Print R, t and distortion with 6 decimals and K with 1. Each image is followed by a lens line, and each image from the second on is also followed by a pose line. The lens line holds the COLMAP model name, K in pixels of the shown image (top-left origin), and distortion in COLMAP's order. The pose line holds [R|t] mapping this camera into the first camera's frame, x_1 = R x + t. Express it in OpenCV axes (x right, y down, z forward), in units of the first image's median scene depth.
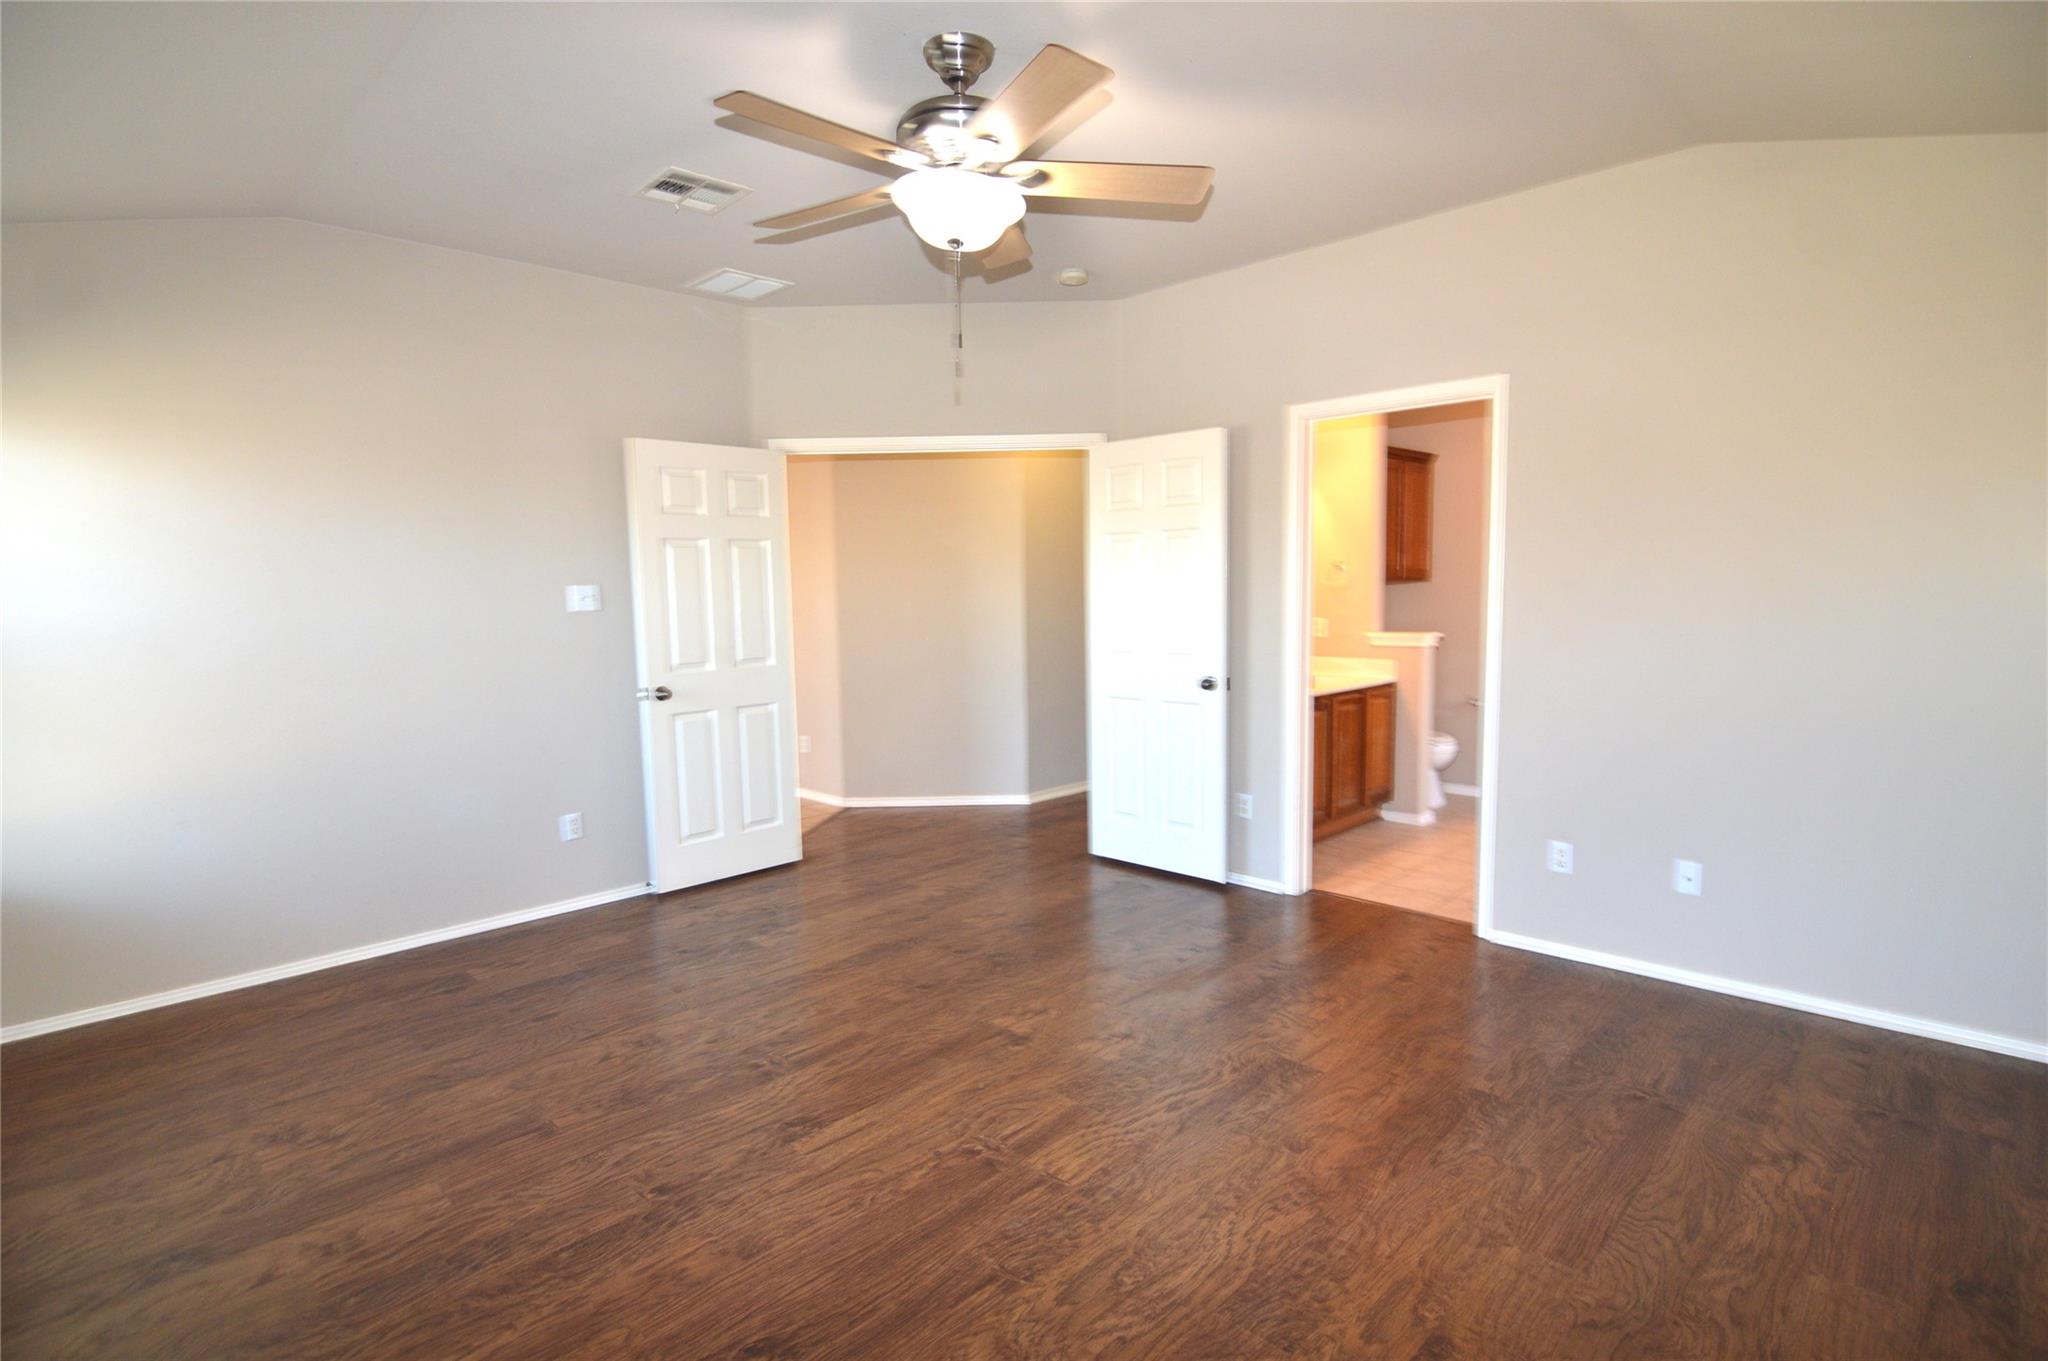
lens RADIAL K [[1010.8, 0, 1005.6], [0, 1010.8, 676.5], [0, 0, 1]] dist [0.000213, -0.015656]
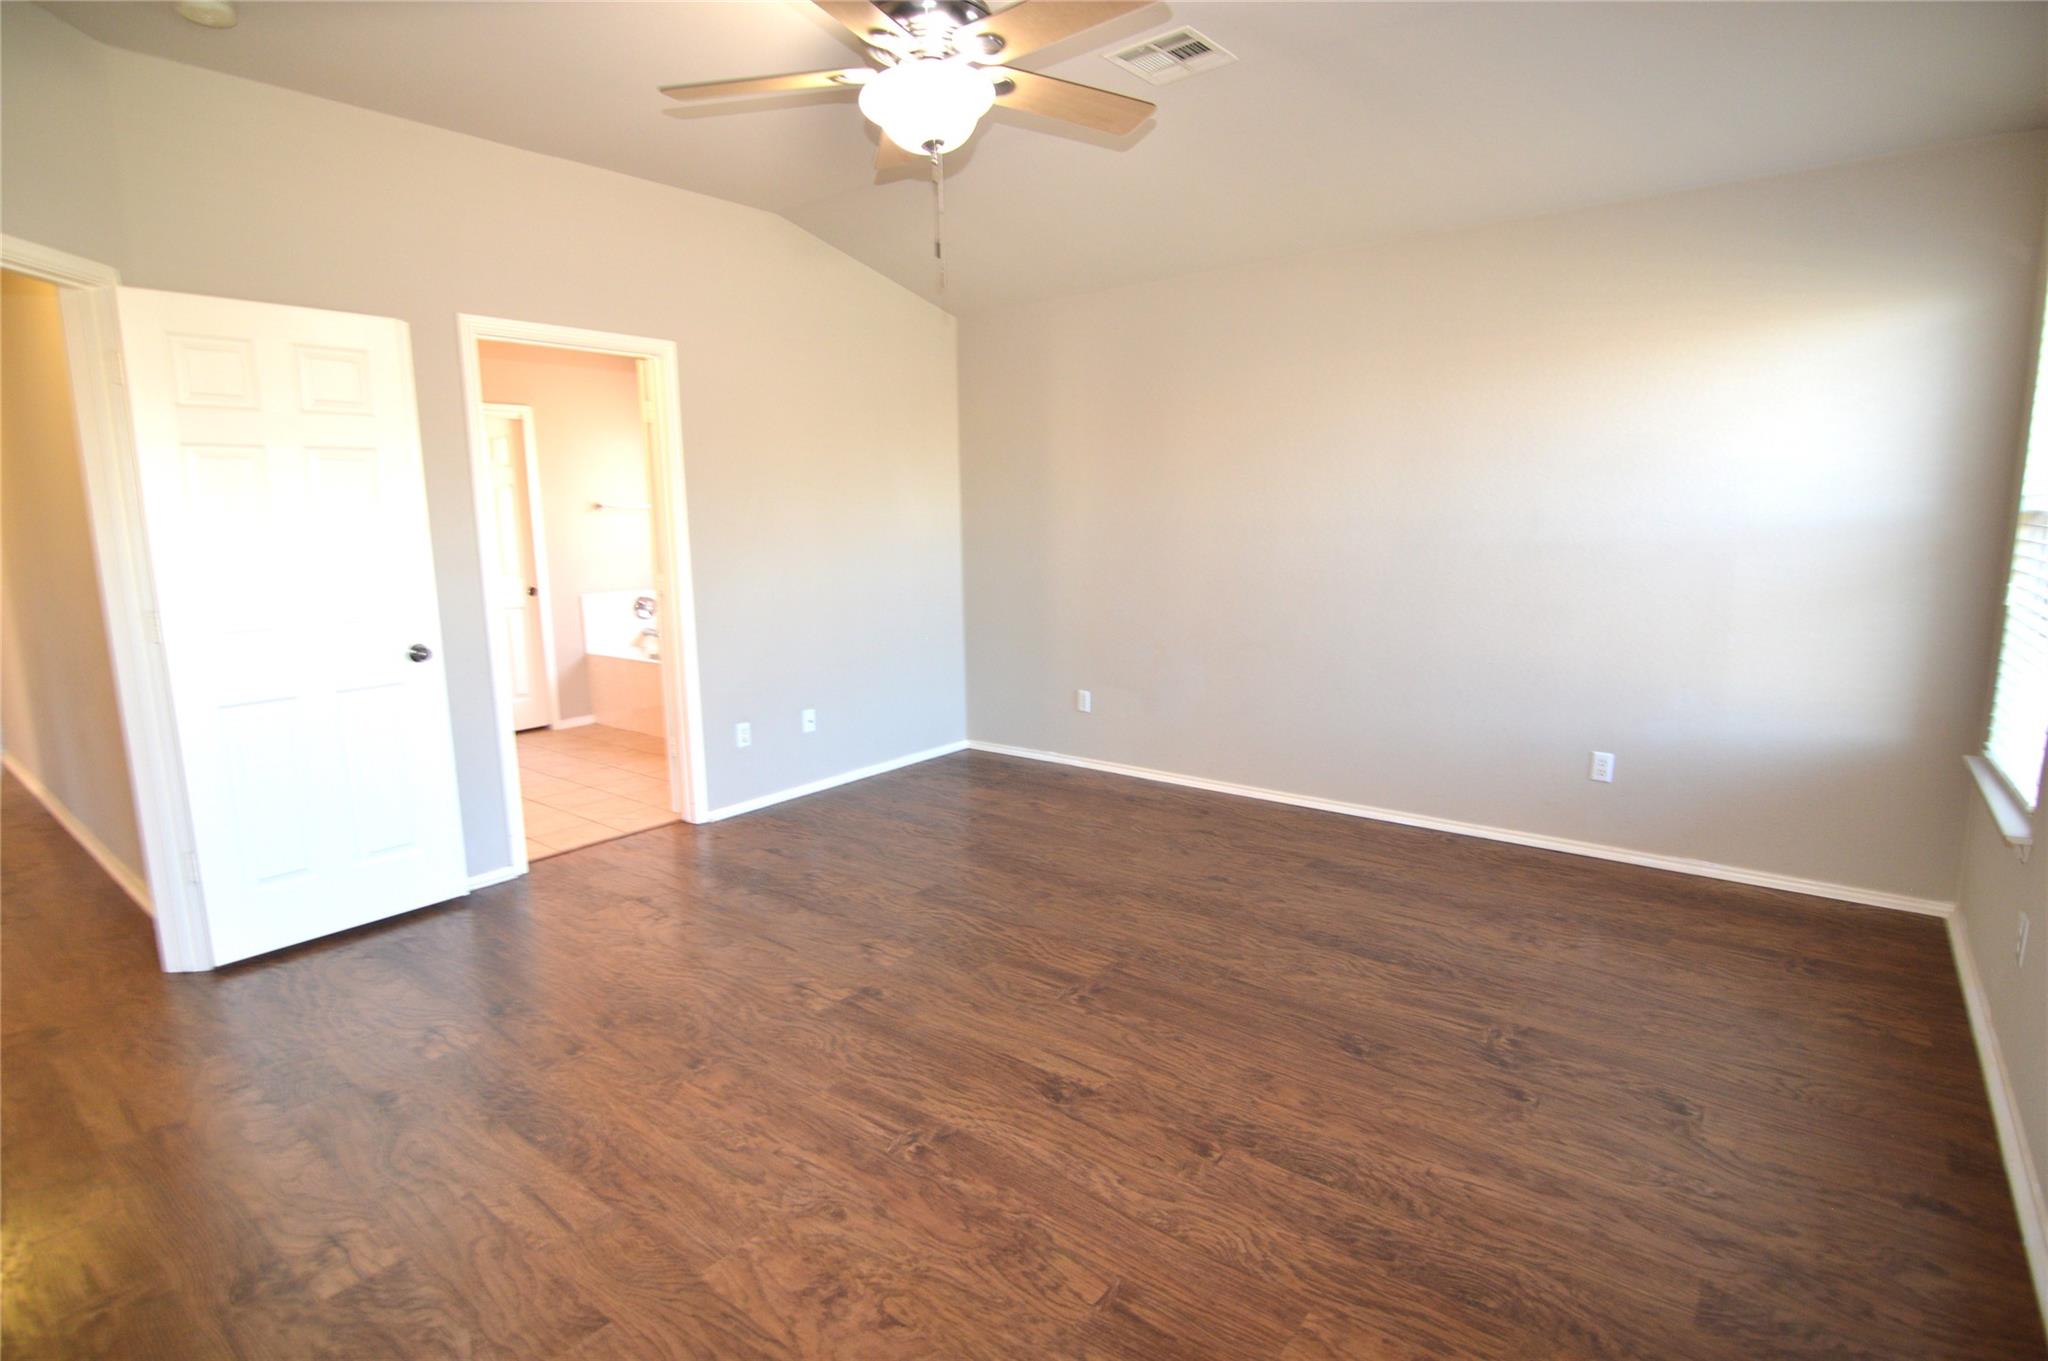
lens RADIAL K [[1010.8, 0, 1005.6], [0, 1010.8, 676.5], [0, 0, 1]] dist [0.000213, -0.015656]
pose [[-0.101499, -0.138069, 0.985208, -1.026622], [0.109385, 0.982769, 0.148996, -0.070211], [-0.988804, 0.122890, -0.084648, 1.046178]]
